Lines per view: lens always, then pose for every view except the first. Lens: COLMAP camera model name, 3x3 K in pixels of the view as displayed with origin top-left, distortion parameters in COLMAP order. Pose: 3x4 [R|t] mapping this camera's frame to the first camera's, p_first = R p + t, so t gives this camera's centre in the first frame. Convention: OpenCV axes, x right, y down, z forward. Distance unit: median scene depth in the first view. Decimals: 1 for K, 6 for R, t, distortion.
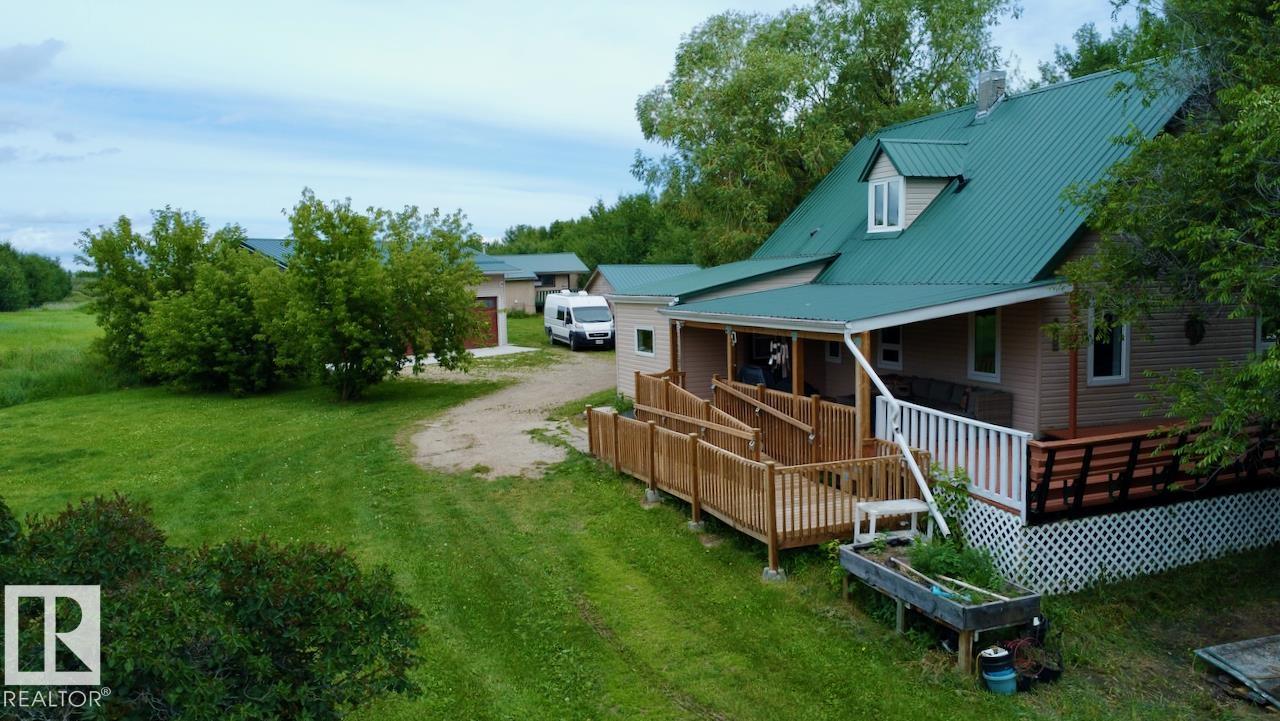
lens RADIAL K [[977.0, 0, 642.4], [0, 977.0, 357.3], [0, 0, 1]] dist [-0.019703, -0.029451]
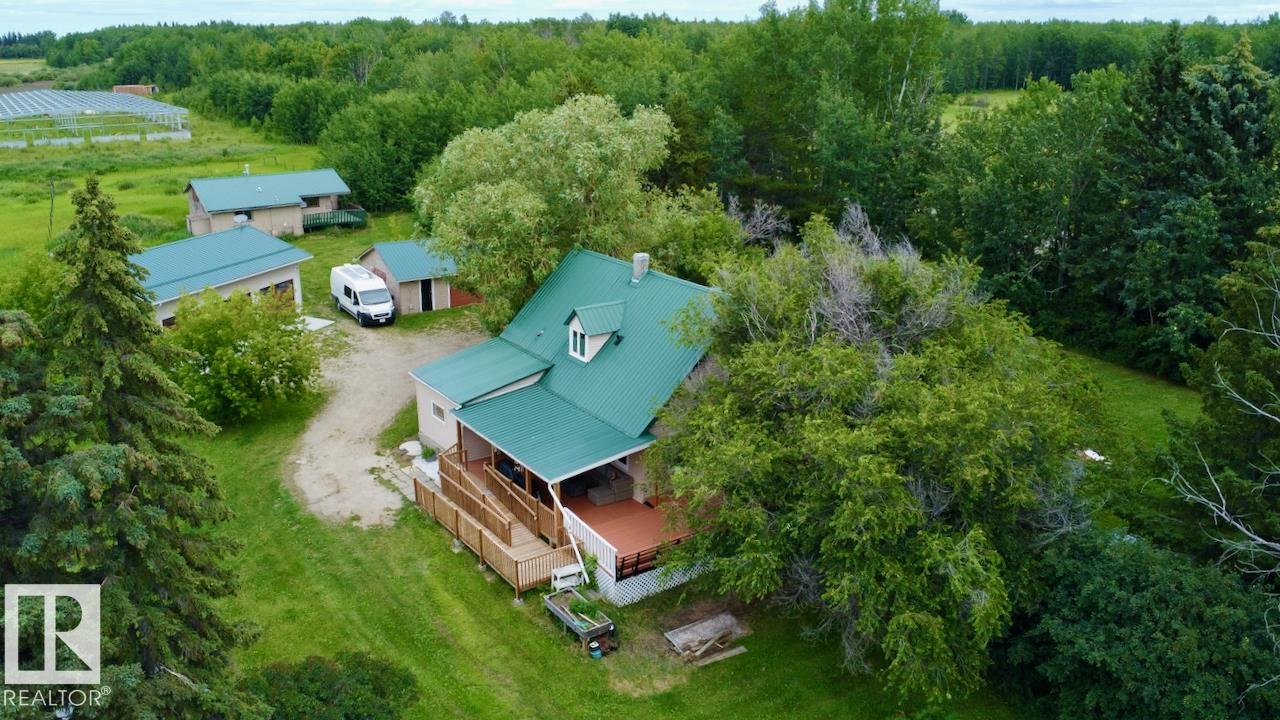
lens RADIAL K [[977.0, 0, 639.6], [0, 977.0, 361.6], [0, 0, 1]] dist [-0.019703, -0.029451]
pose [[0.967286, -0.045697, 0.249538, -0.131317], [-0.004432, 0.980448, 0.196728, -0.732174], [-0.253649, -0.191399, 0.948171, -1.092424]]
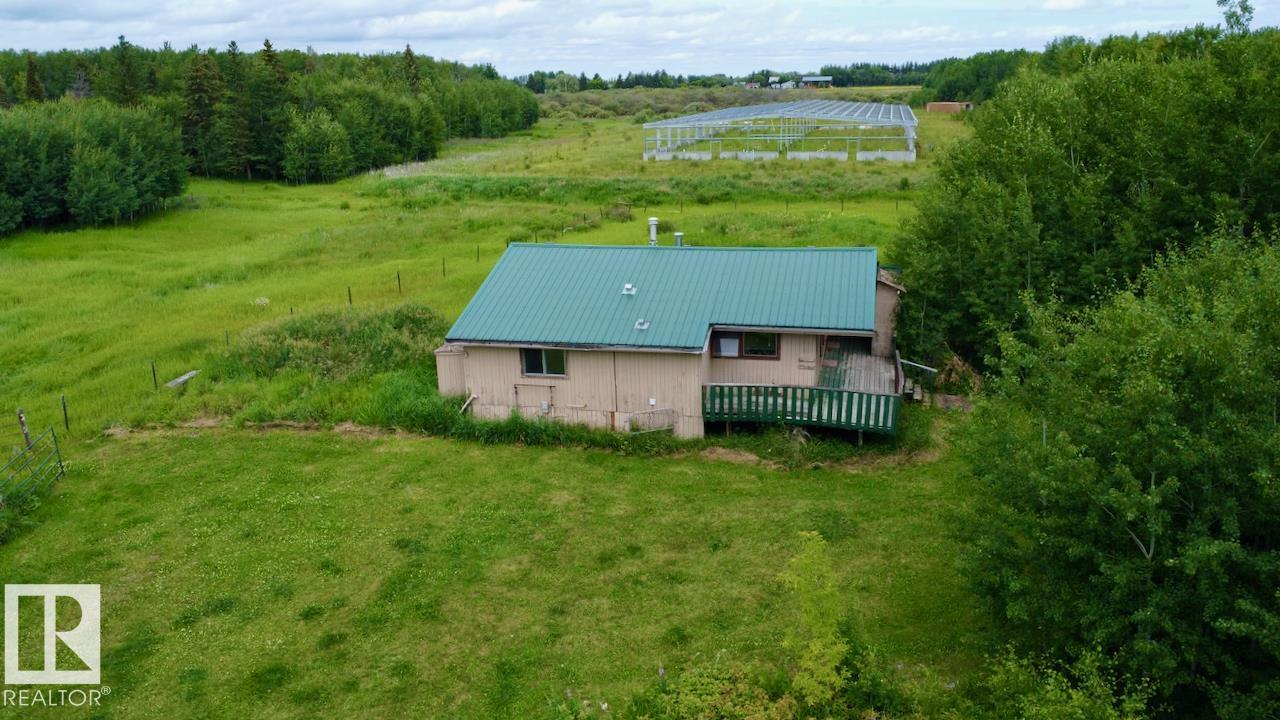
lens RADIAL K [[977.0, 0, 642.1], [0, 977.0, 360.3], [0, 0, 1]] dist [-0.019703, -0.029451]
pose [[0.838134, 0.162200, -0.520790, 0.365342], [-0.067566, 0.978284, 0.195949, -0.866797], [0.541263, -0.129044, 0.830892, 4.029340]]
